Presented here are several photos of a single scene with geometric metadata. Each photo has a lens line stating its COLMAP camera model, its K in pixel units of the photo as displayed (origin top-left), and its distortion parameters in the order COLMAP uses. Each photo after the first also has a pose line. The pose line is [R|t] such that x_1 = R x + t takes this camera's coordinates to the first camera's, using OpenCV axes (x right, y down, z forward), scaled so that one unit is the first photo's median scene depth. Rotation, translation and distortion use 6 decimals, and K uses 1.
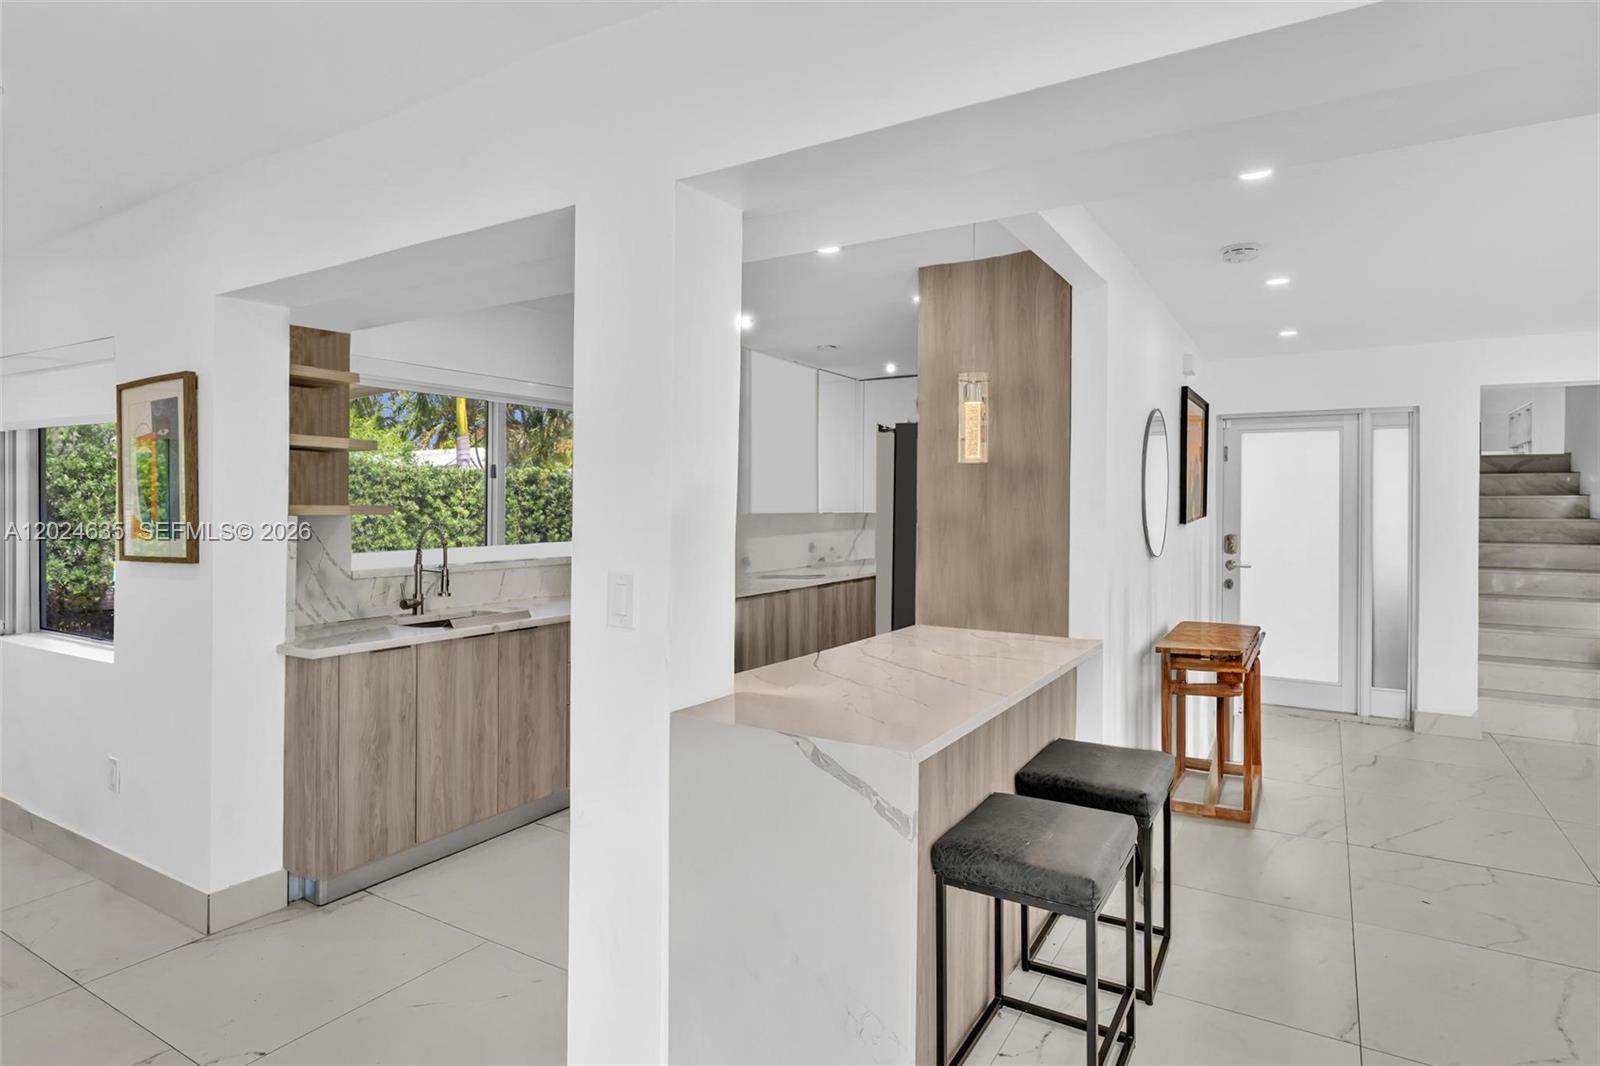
lens RADIAL K [[871.0, 0, 798.8], [0, 871.0, 506.2], [0, 0, 1]] dist [0.002974, 0.000599]
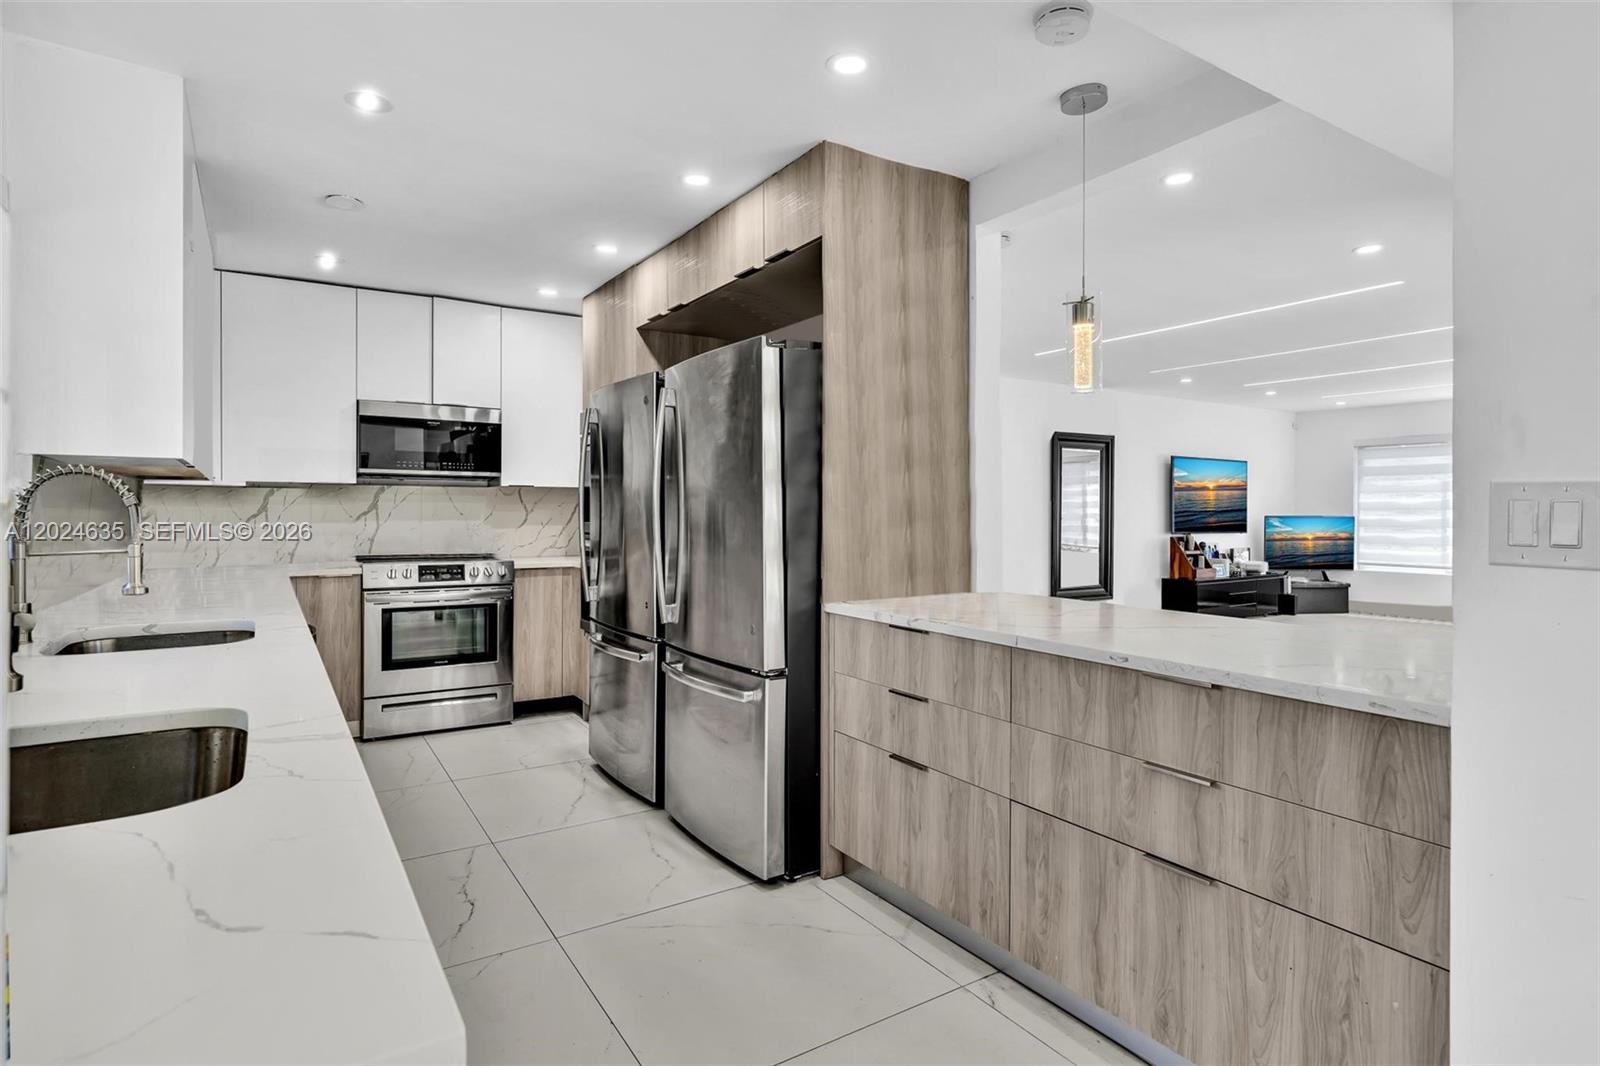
lens RADIAL K [[830.5, 0, 799.2], [0, 830.5, 515.8], [0, 0, 1]] dist [-0.003820, 0.000364]
pose [[0.444109, -0.011580, 0.895898, -0.596842], [0.001142, 0.999923, 0.012359, 0.055457], [-0.895972, -0.004466, 0.444088, 0.768892]]
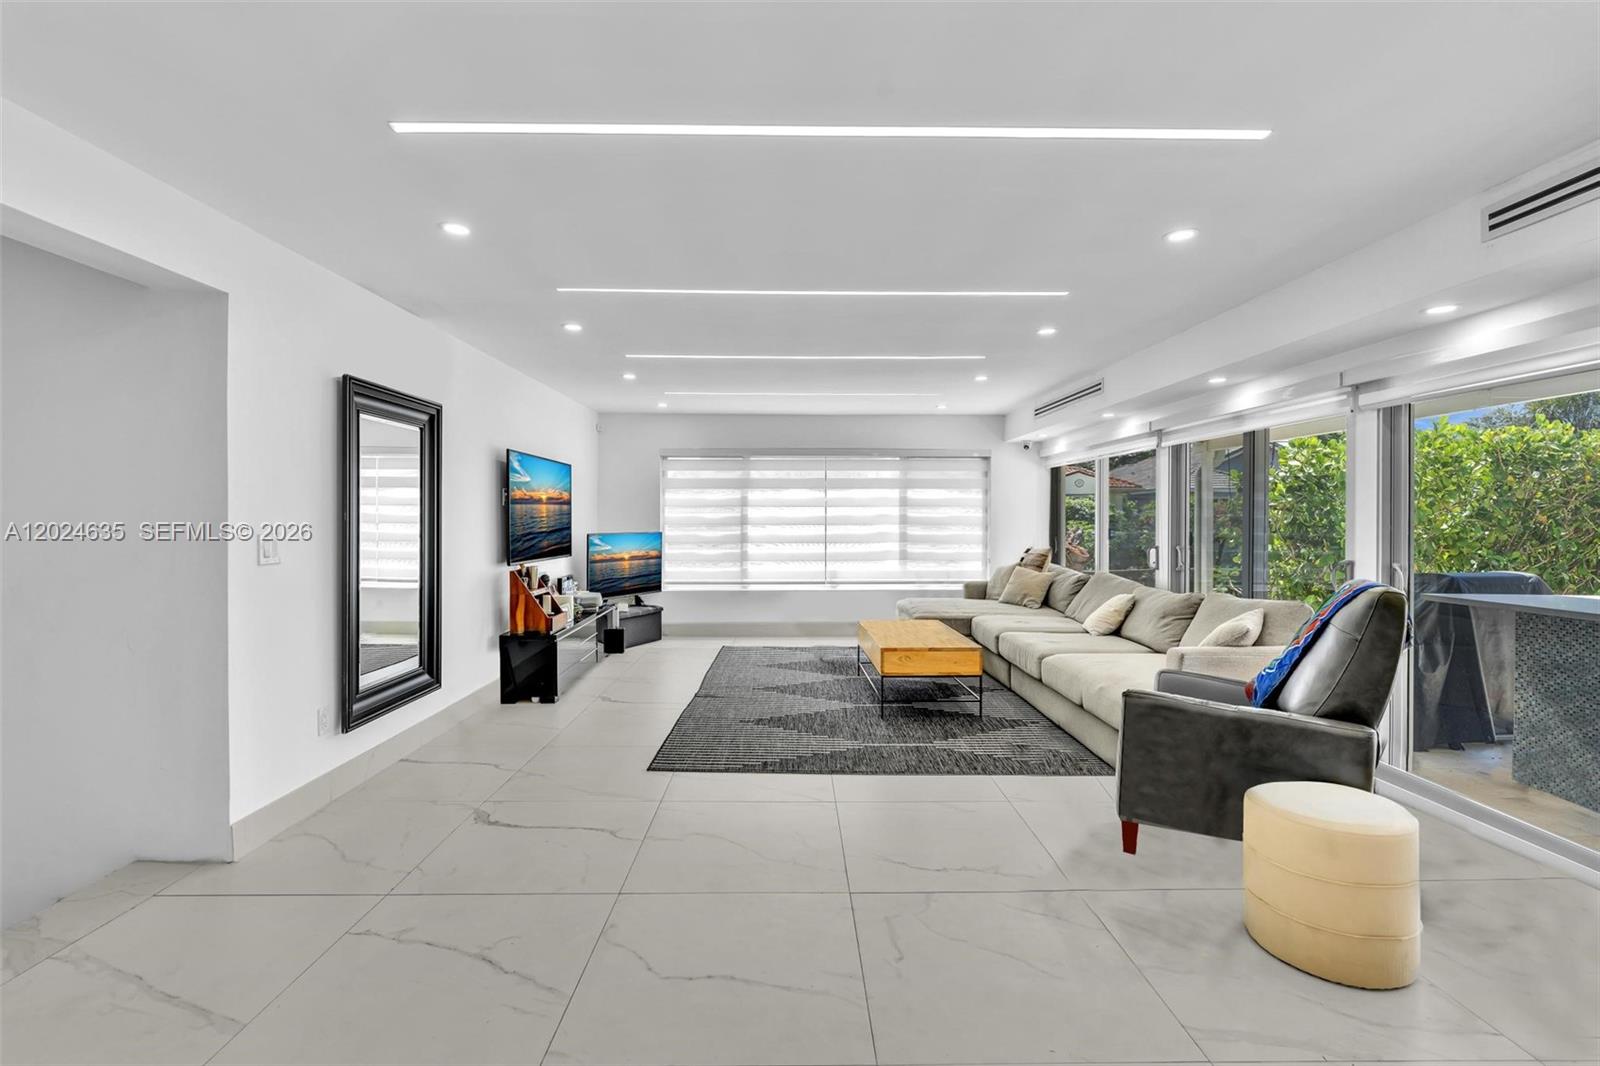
lens RADIAL K [[723.5, 0, 800.4], [0, 723.5, 521.8], [0, 0, 1]] dist [-0.004708, -0.000220]
pose [[-0.528004, -0.012123, 0.849155, 0.743808], [-0.002655, 0.999917, 0.012624, 0.030835], [-0.849238, 0.004411, -0.527992, 1.188184]]
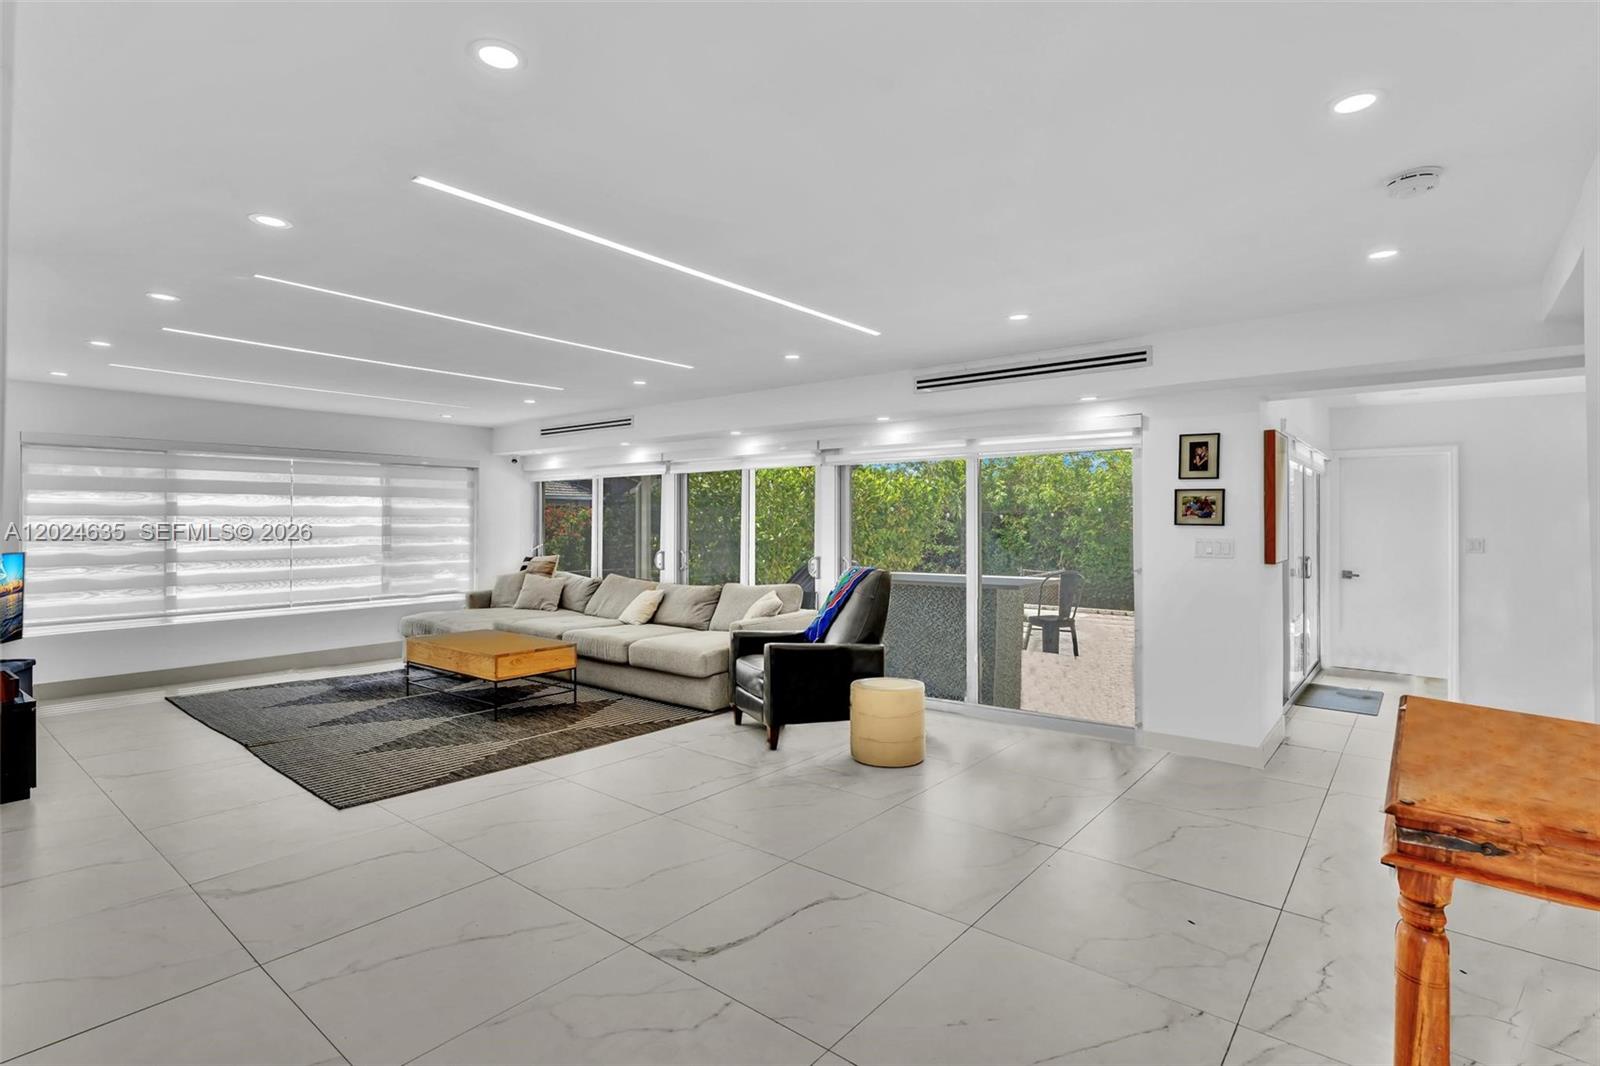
lens RADIAL K [[773.4, 0, 802.0], [0, 773.4, 515.6], [0, 0, 1]] dist [-0.001229, 0.000078]
pose [[-0.990307, -0.006077, 0.138764, 1.021669], [-0.007045, 0.999954, -0.006488, 0.012639], [-0.138718, -0.007403, -0.990304, 1.830699]]
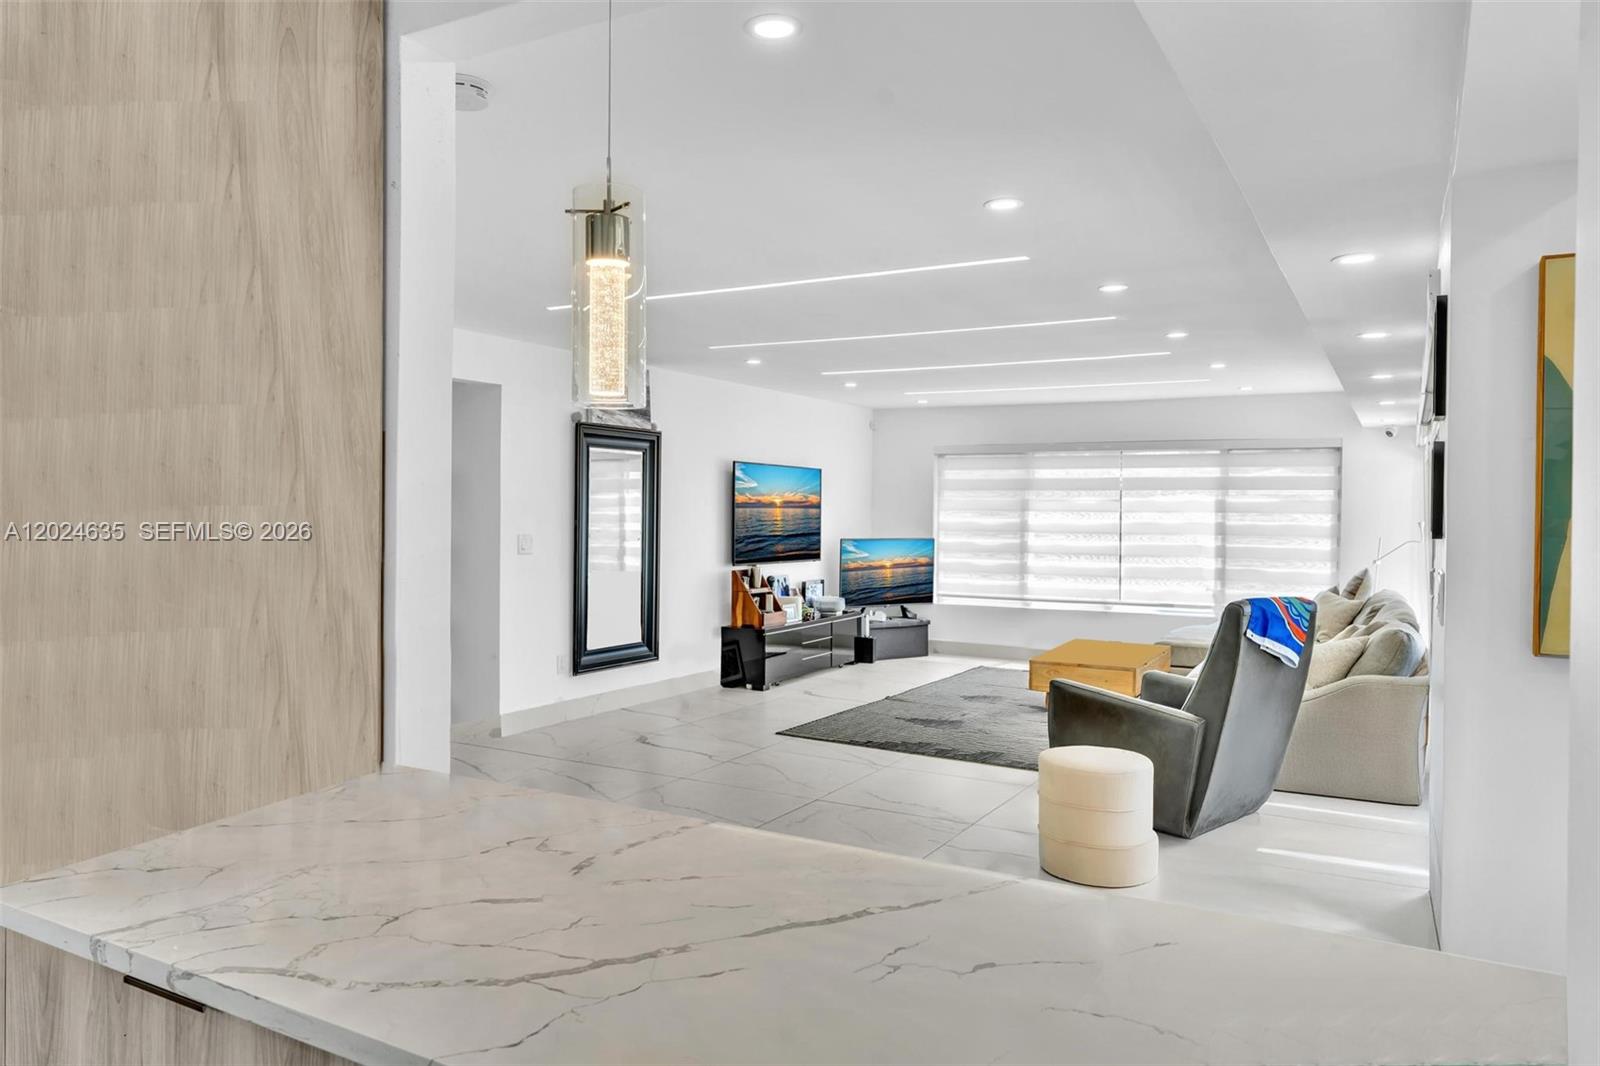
lens RADIAL K [[1098.7, 0, 800.0], [0, 1098.7, 533.0], [0, 0, 1]] dist [-0.002196, 0.000811]
pose [[-0.030111, -0.026425, 0.999197, -0.287358], [-0.009127, 0.999616, 0.026161, -0.003909], [-0.999505, -0.008332, -0.030341, 0.803796]]
